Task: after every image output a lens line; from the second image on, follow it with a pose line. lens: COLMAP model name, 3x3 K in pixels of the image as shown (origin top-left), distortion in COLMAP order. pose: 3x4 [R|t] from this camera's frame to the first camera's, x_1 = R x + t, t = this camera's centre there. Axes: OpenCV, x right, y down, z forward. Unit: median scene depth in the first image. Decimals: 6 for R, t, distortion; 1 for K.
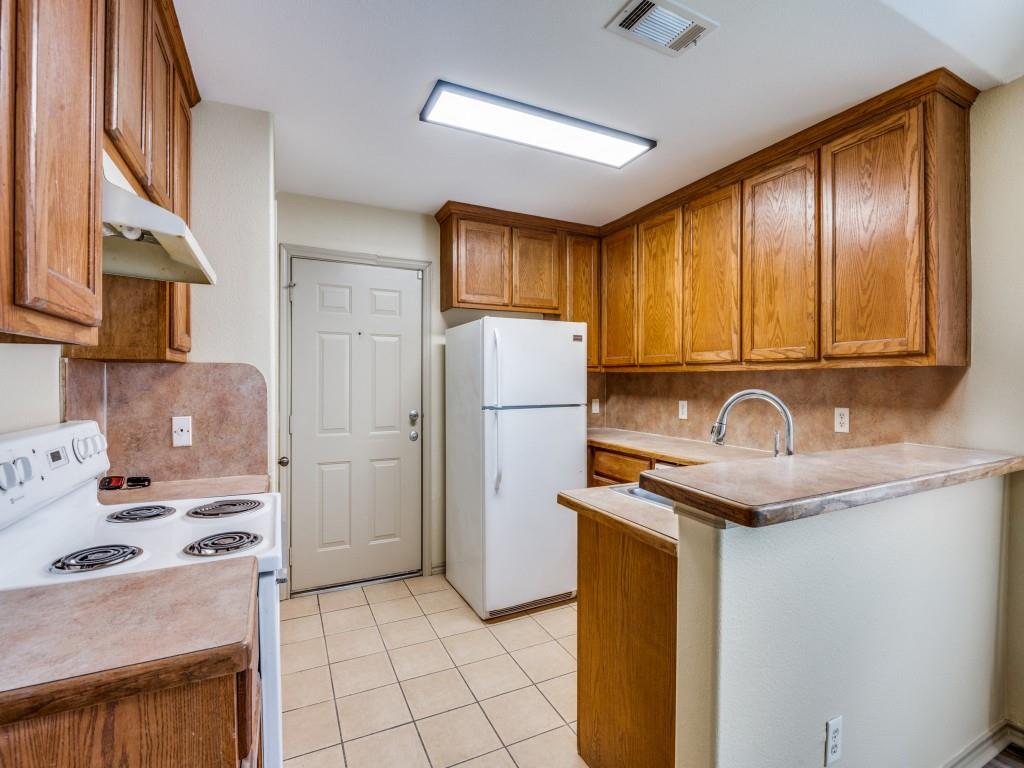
lens RADIAL K [[480.0, 0, 509.6], [0, 480.0, 381.0], [0, 0, 1]] dist [-0.001483, -0.008369]
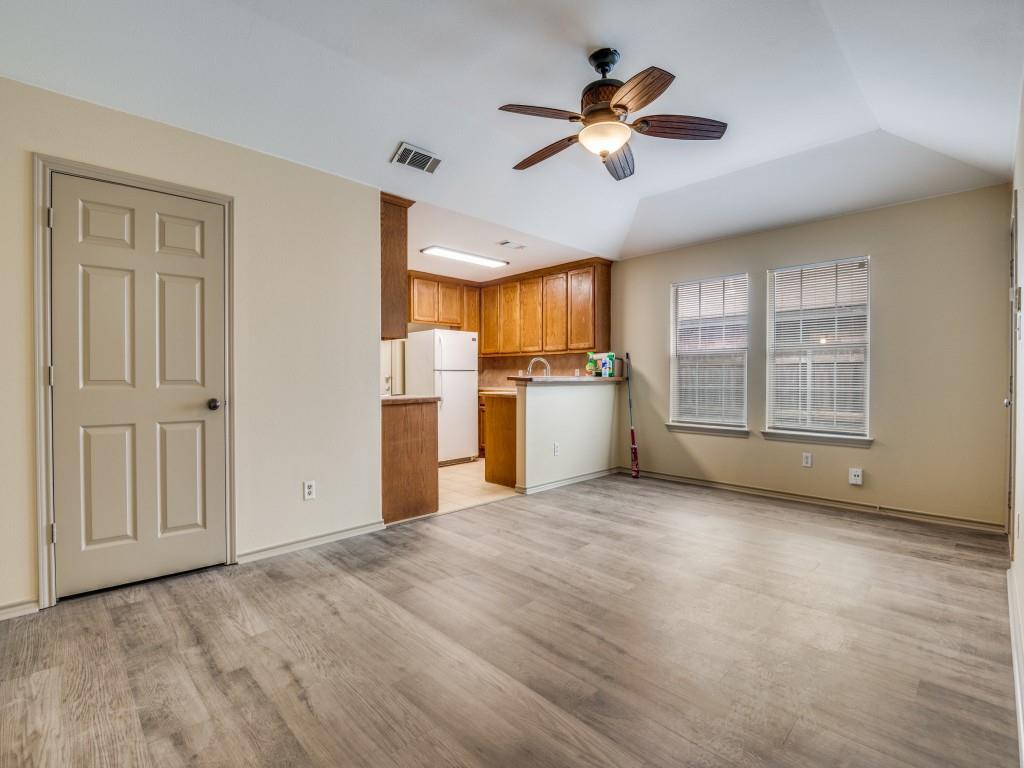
lens RADIAL K [[480.0, 0, 509.6], [0, 480.0, 381.0], [0, 0, 1]] dist [-0.001483, -0.008369]
pose [[0.951758, -0.002976, 0.306836, -0.364427], [0.001102, 0.999980, 0.006281, 0.082672], [-0.306848, -0.005639, 0.951742, -1.093030]]
